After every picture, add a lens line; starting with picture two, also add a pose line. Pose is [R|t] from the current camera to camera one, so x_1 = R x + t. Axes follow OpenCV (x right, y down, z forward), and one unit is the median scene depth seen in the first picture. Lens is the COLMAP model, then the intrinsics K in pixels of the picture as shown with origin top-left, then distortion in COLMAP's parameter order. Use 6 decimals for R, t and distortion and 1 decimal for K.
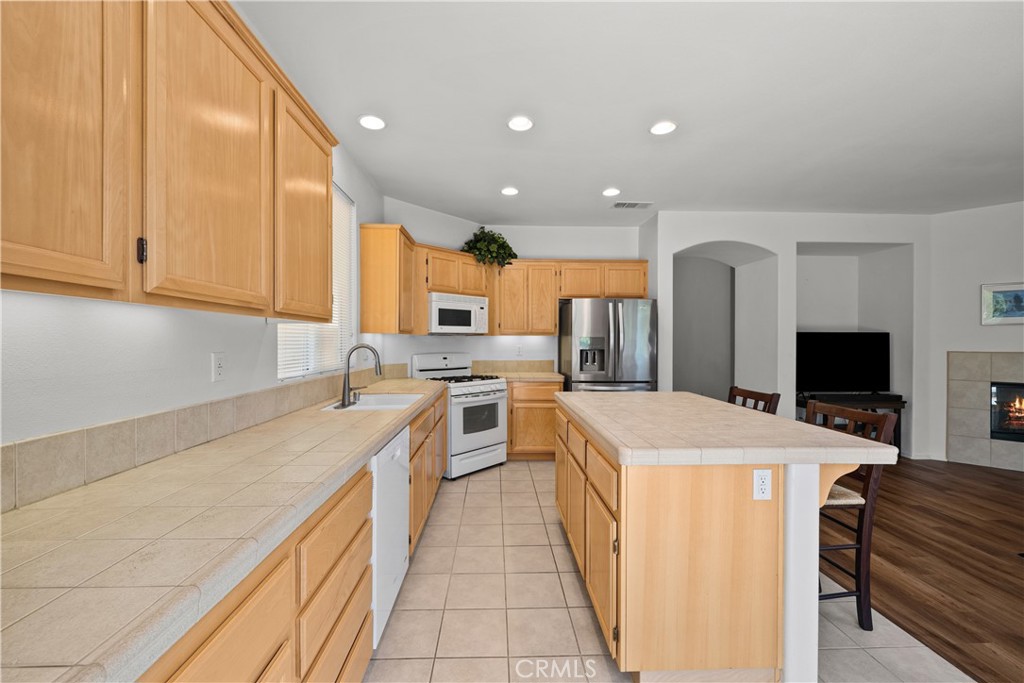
lens RADIAL K [[401.6, 0, 510.7], [0, 401.6, 342.9], [0, 0, 1]] dist [-0.003464, -0.000504]
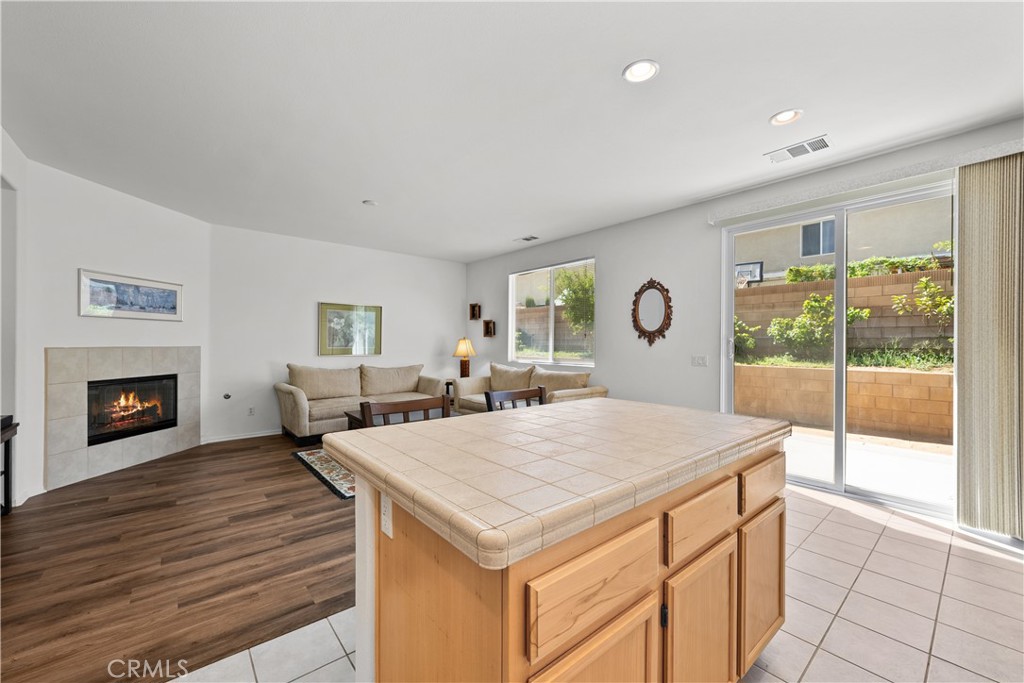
lens RADIAL K [[401.6, 0, 507.7], [0, 401.6, 344.1], [0, 0, 1]] dist [-0.003464, -0.000504]
pose [[-0.610469, -0.004541, 0.792027, -0.065649], [-0.000778, 0.999987, 0.005134, 0.012067], [-0.792040, 0.002518, -0.610464, 1.013361]]
